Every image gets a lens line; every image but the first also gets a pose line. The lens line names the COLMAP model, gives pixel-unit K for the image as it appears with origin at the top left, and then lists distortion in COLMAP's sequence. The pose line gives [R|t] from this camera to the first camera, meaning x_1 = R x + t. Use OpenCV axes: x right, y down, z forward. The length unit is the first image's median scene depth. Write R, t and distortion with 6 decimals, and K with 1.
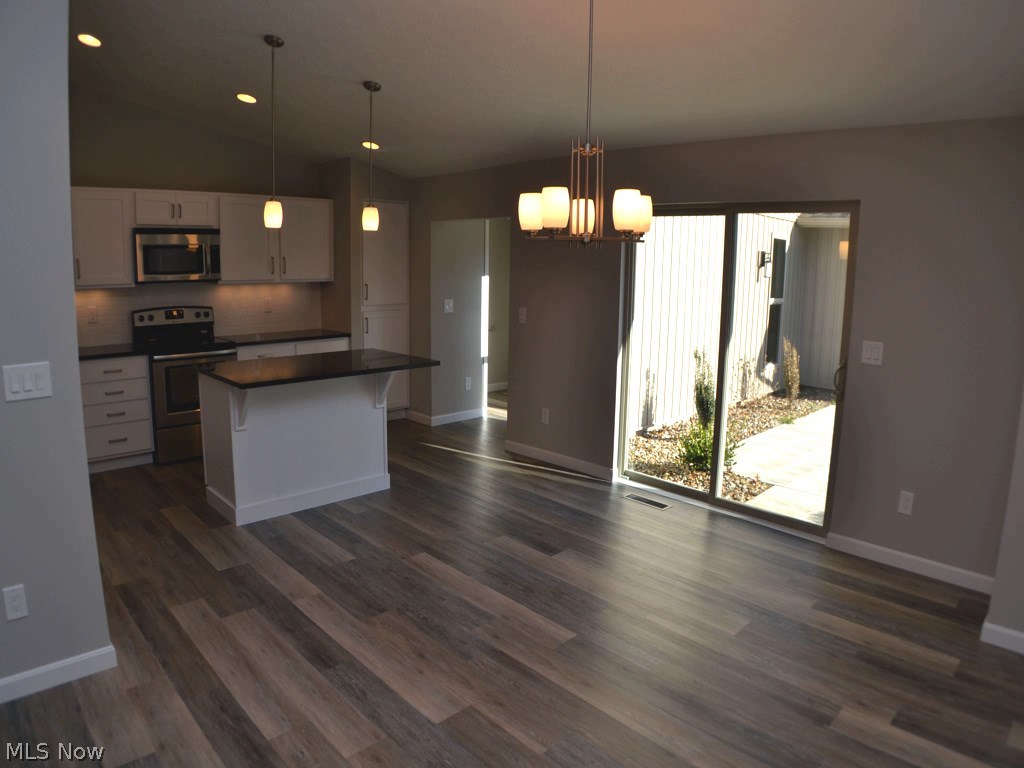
lens RADIAL K [[652.2, 0, 510.3], [0, 652.2, 368.1], [0, 0, 1]] dist [-0.158245, 0.033160]
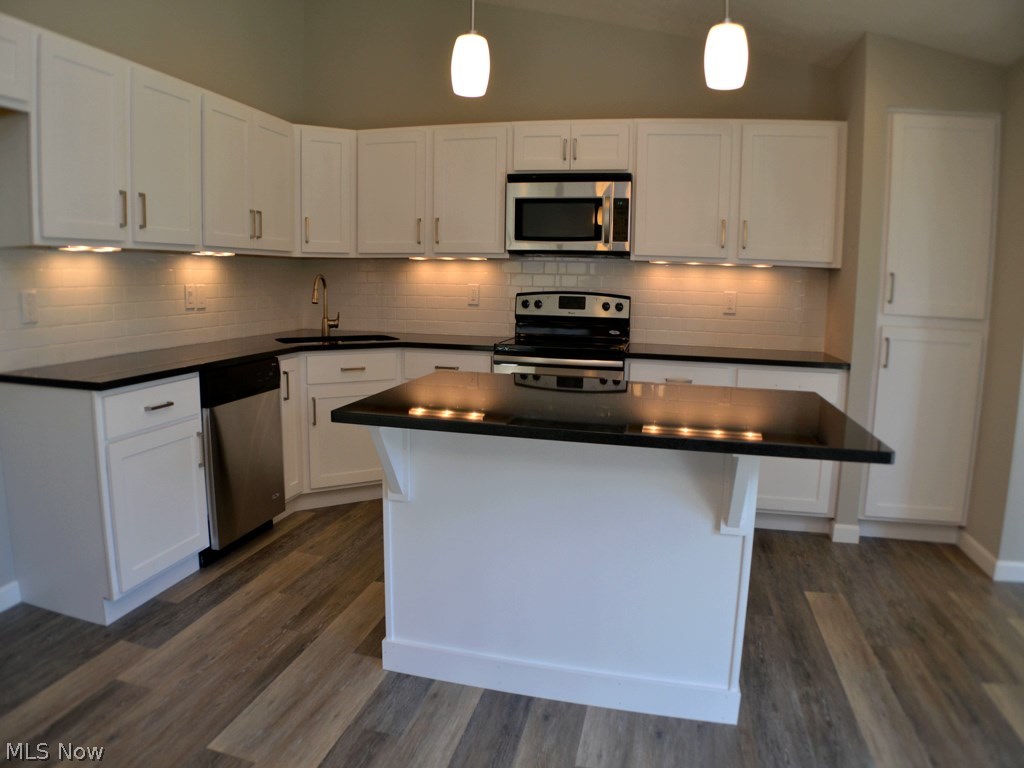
lens RADIAL K [[652.2, 0, 510.3], [0, 652.2, 368.1], [0, 0, 1]] dist [-0.158245, 0.033160]
pose [[0.536654, 0.109756, -0.836634, 0.040509], [-0.148206, 0.988351, 0.034593, -0.034253], [0.830685, 0.105429, 0.546669, 0.652732]]
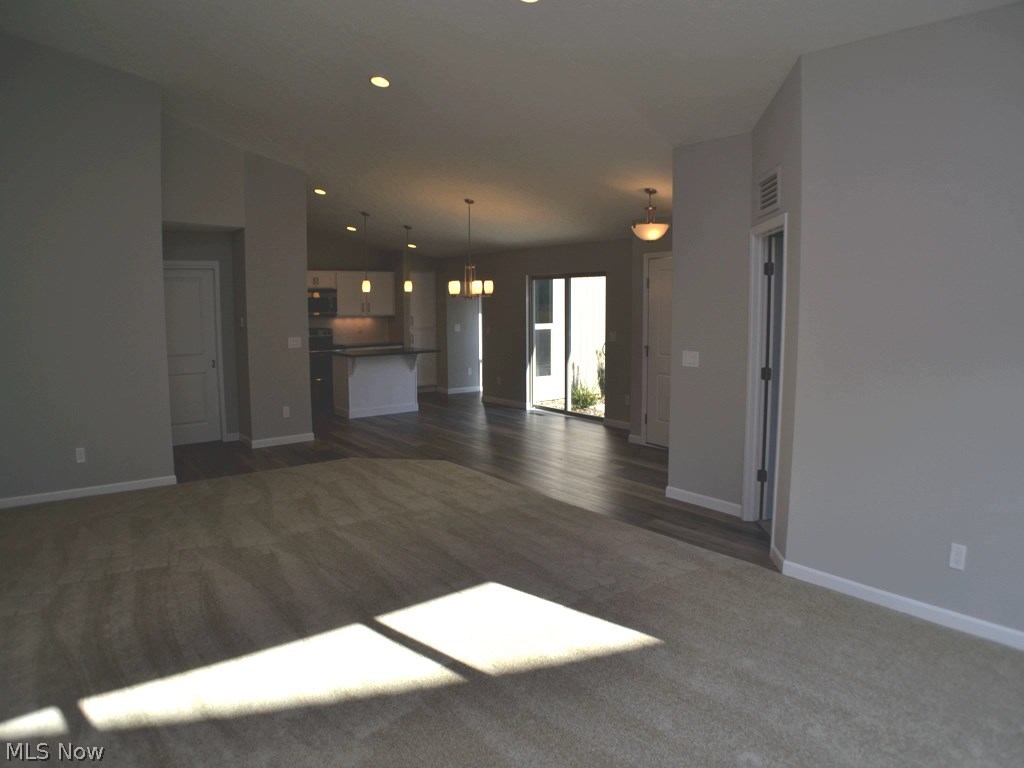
lens RADIAL K [[652.2, 0, 510.3], [0, 652.2, 368.1], [0, 0, 1]] dist [-0.158245, 0.033160]
pose [[0.994036, -0.014174, -0.108127, 0.350543], [0.007420, 0.998010, -0.062613, 0.185677], [0.108800, 0.061437, 0.992163, -1.106809]]
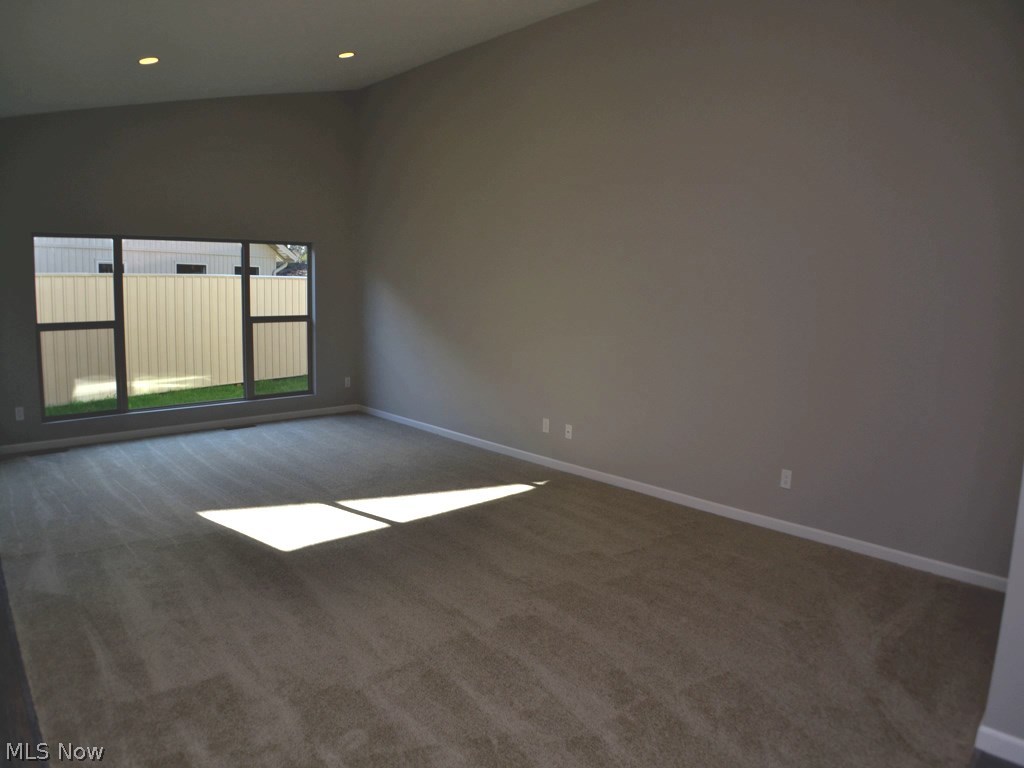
lens RADIAL K [[657.3, 0, 506.8], [0, 657.3, 351.4], [0, 0, 1]] dist [-0.155842, 0.033606]
pose [[-0.999338, -0.034771, 0.010676, -0.075019], [-0.030608, 0.962485, 0.269604, -0.077407], [-0.019650, 0.269099, -0.962912, 0.443738]]
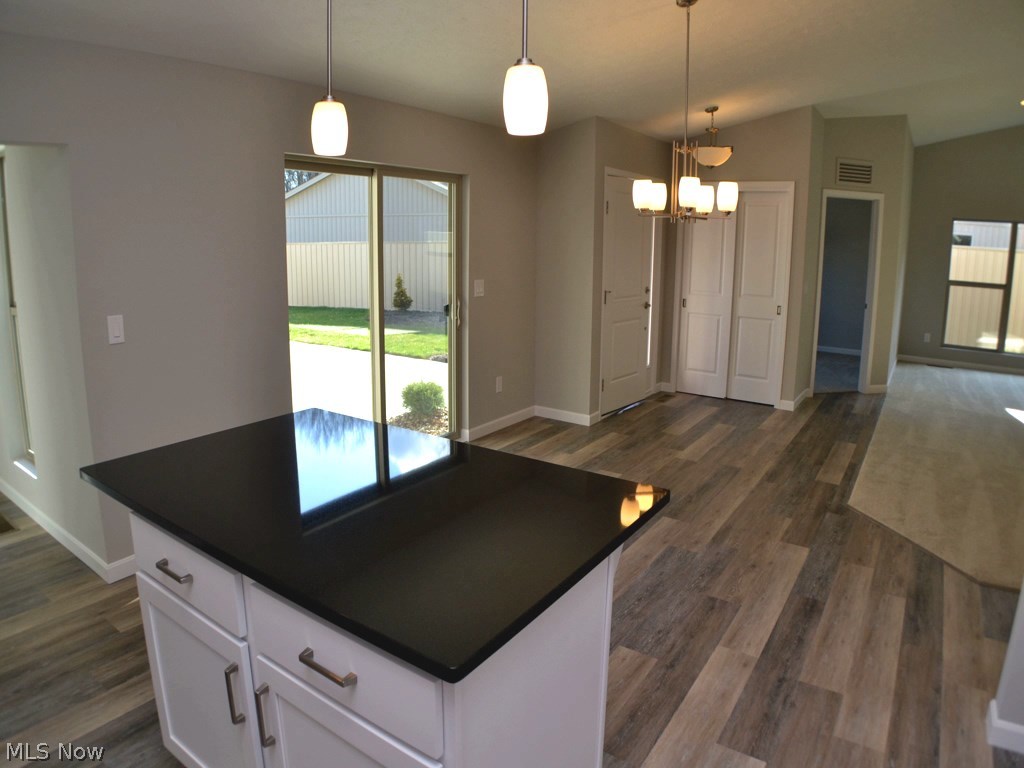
lens RADIAL K [[657.3, 0, 506.8], [0, 657.3, 351.4], [0, 0, 1]] dist [-0.155842, 0.033606]
pose [[-0.204408, -0.190021, 0.960265, -0.645698], [0.138947, 0.965413, 0.220617, -0.153568], [-0.968974, 0.178522, -0.170935, 0.914831]]
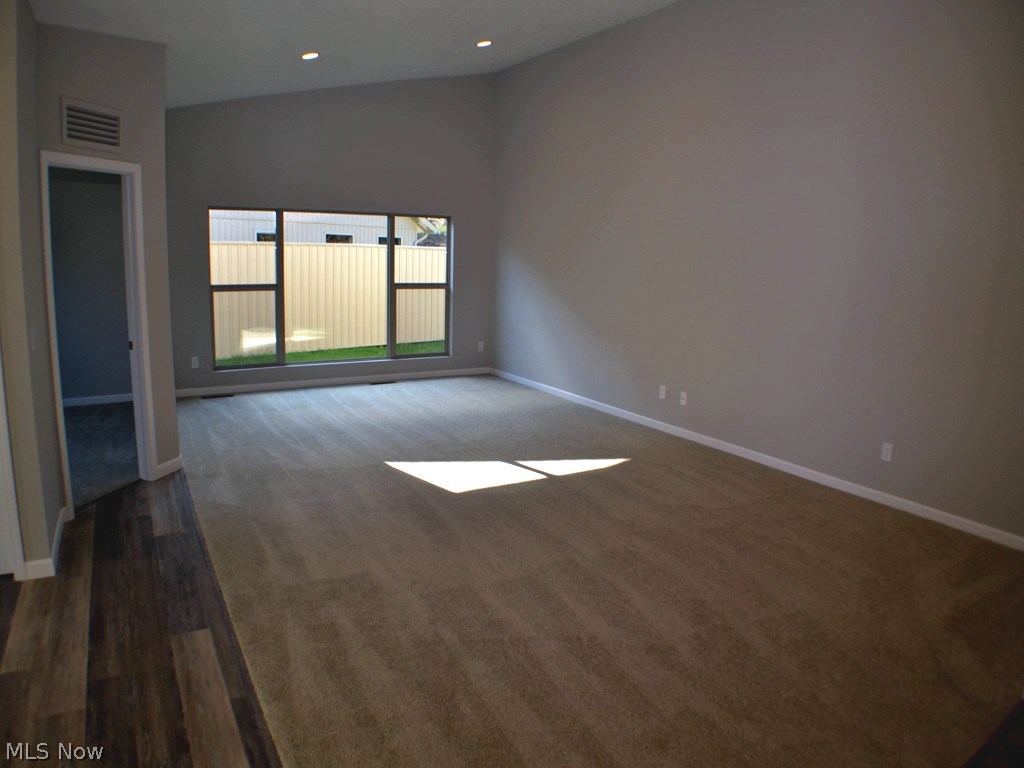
lens RADIAL K [[657.3, 0, 506.8], [0, 657.3, 351.4], [0, 0, 1]] dist [-0.155842, 0.033606]
pose [[-0.975254, -0.075129, 0.207929, -0.103028], [-0.006734, 0.950149, 0.311723, -0.092672], [-0.220983, 0.302610, -0.927143, 0.543256]]
